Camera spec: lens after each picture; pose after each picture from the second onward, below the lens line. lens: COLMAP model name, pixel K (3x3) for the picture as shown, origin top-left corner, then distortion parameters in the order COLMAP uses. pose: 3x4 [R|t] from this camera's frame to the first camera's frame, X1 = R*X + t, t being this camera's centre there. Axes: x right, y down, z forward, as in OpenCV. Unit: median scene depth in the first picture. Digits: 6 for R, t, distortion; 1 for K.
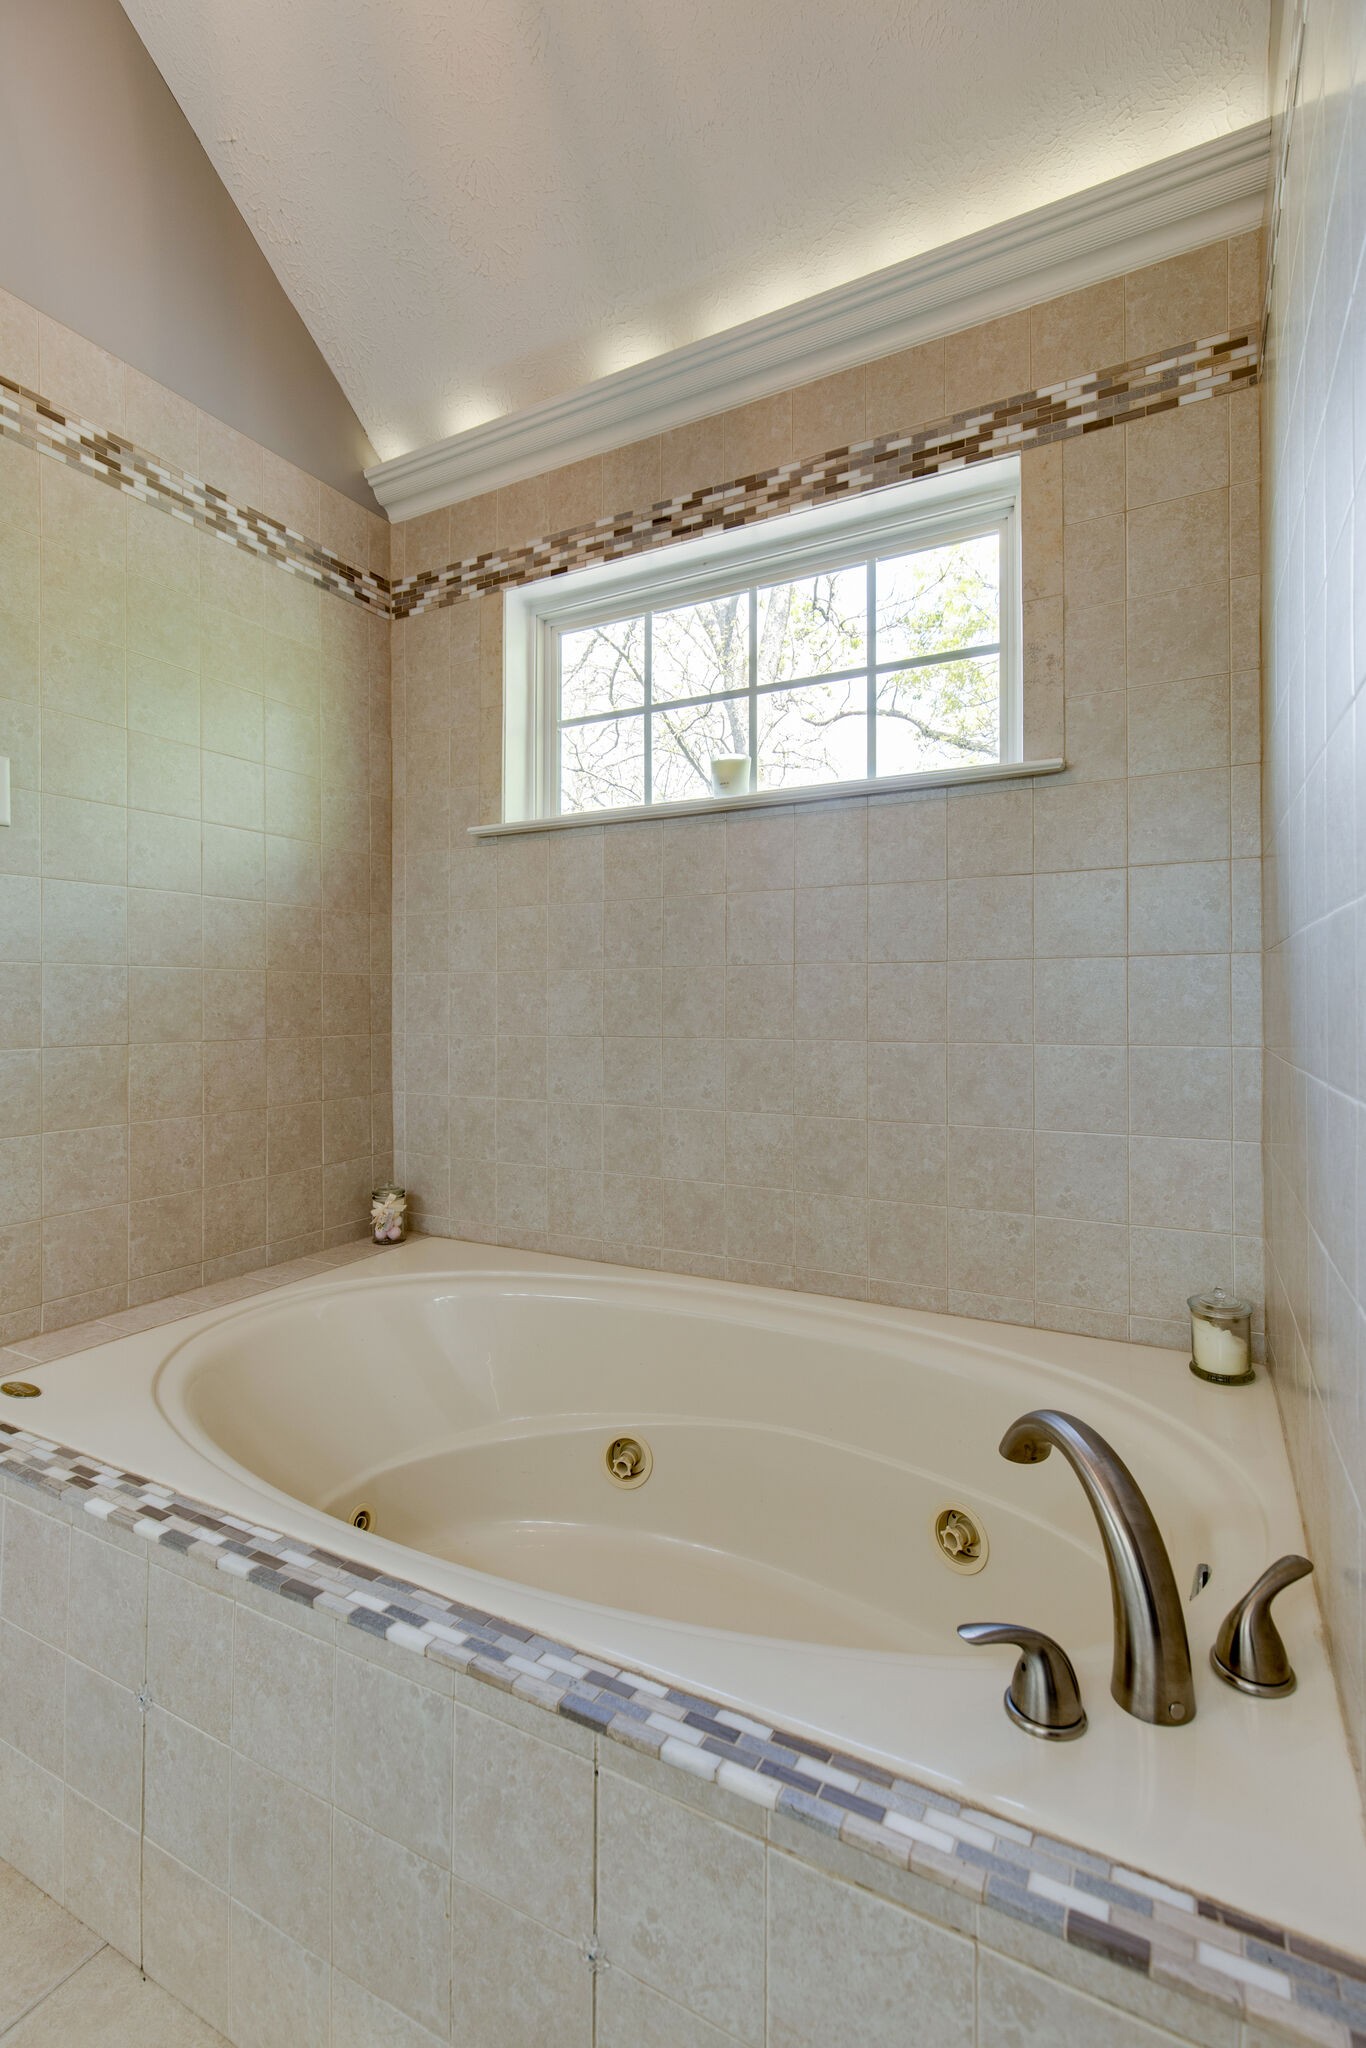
lens RADIAL K [[921.4, 0, 683.0], [0, 921.4, 1024.0], [0, 0, 1]] dist [-0.001839, -0.000516]
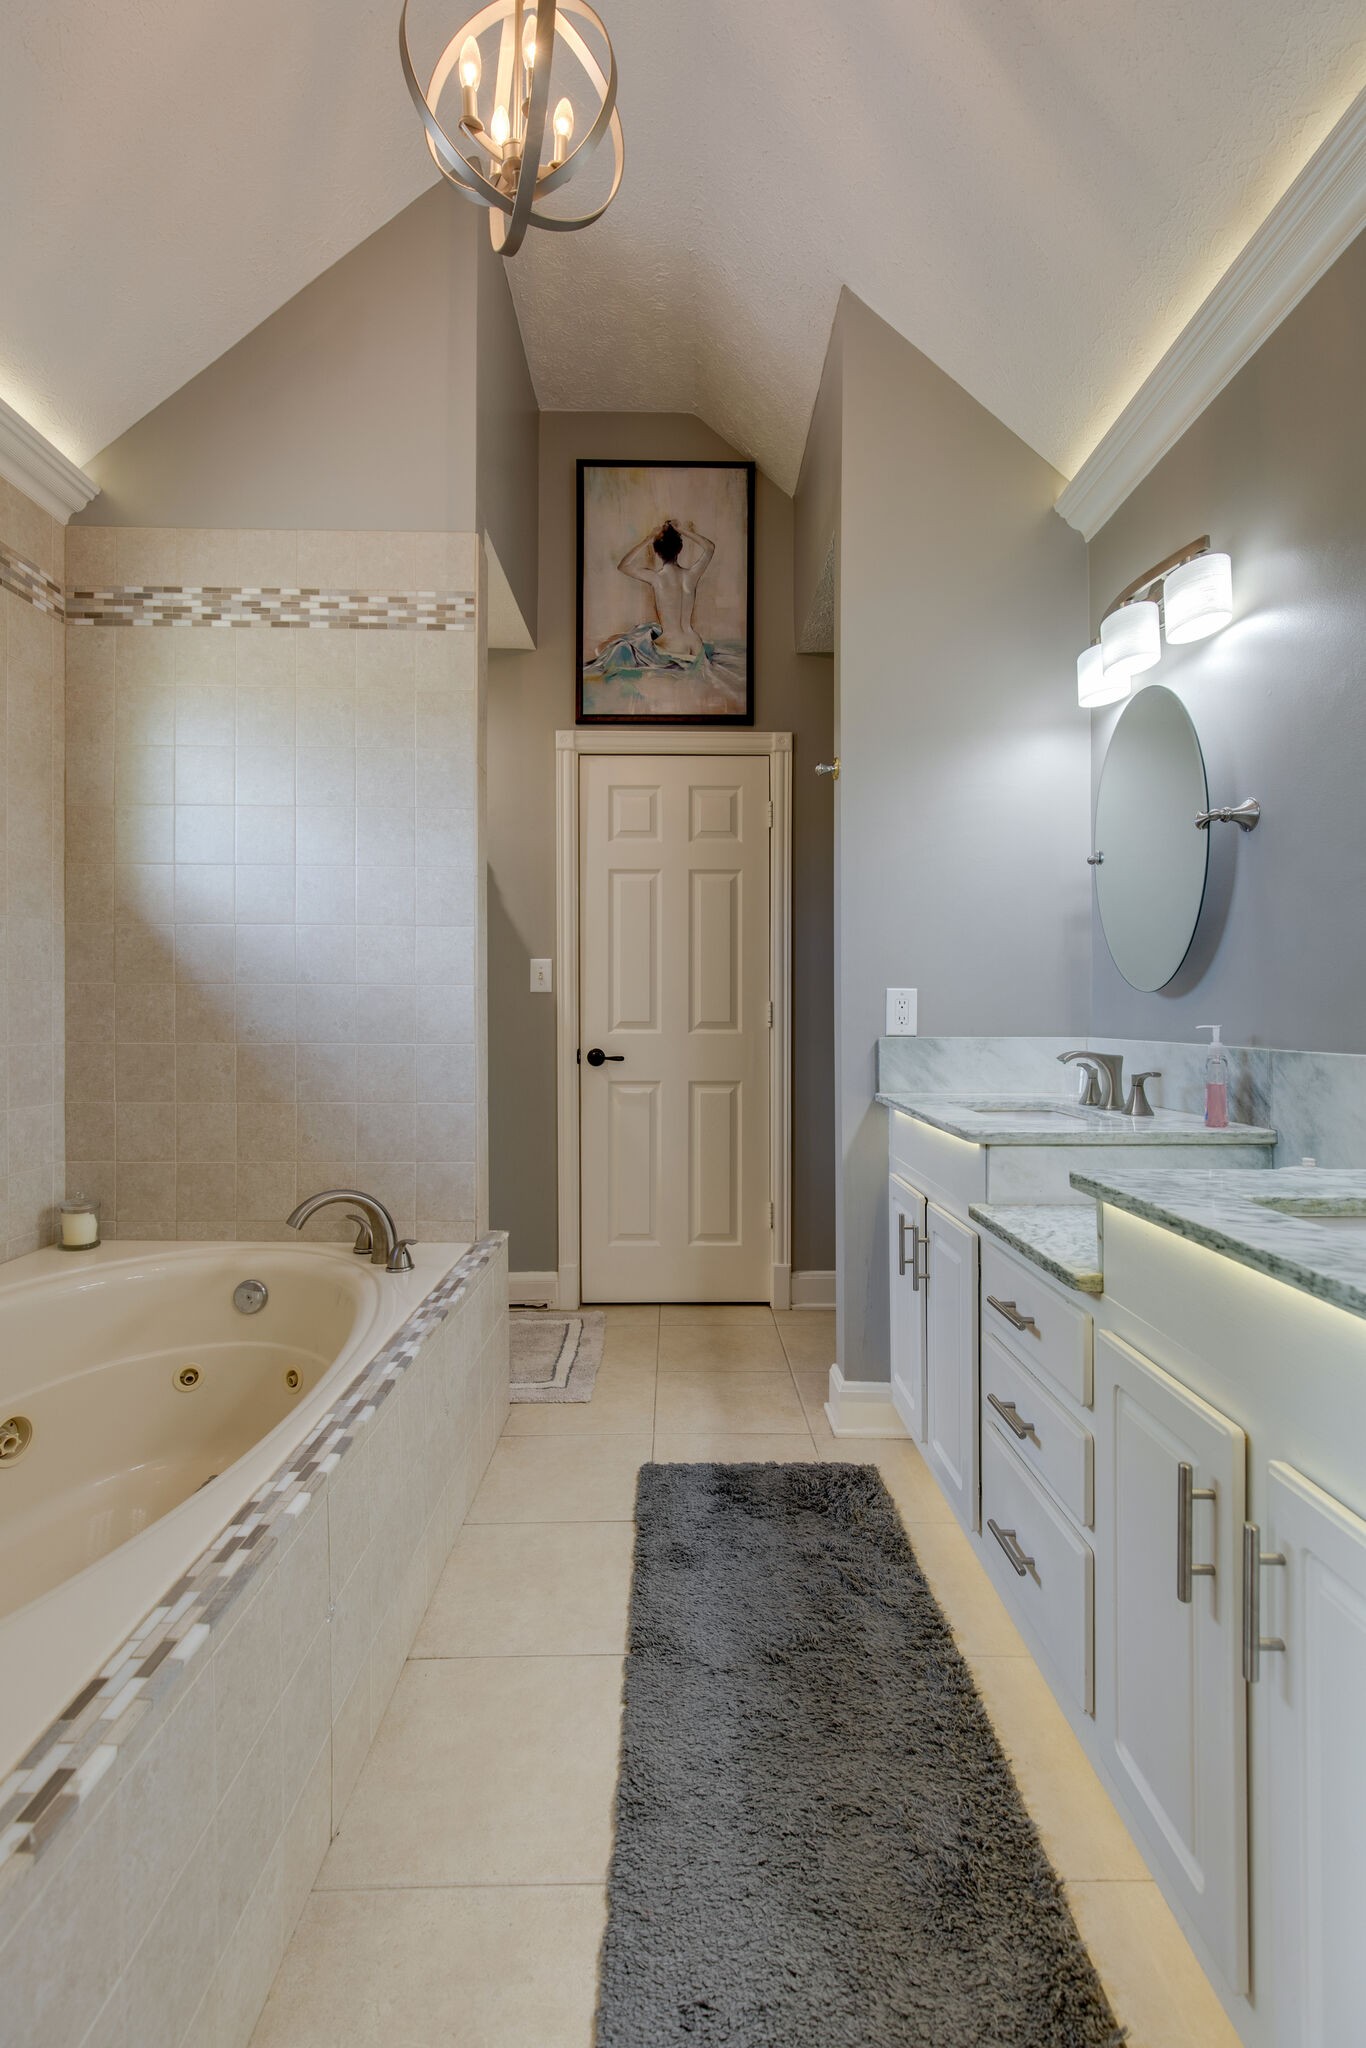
lens RADIAL K [[926.0, 0, 679.0], [0, 926.0, 1002.6], [0, 0, 1]] dist [0.009966, -0.001347]
pose [[-0.475331, 0.011422, 0.879733, -1.892643], [0.013731, 0.999890, -0.005563, -0.029133], [-0.879700, 0.009436, -0.475436, 1.197244]]
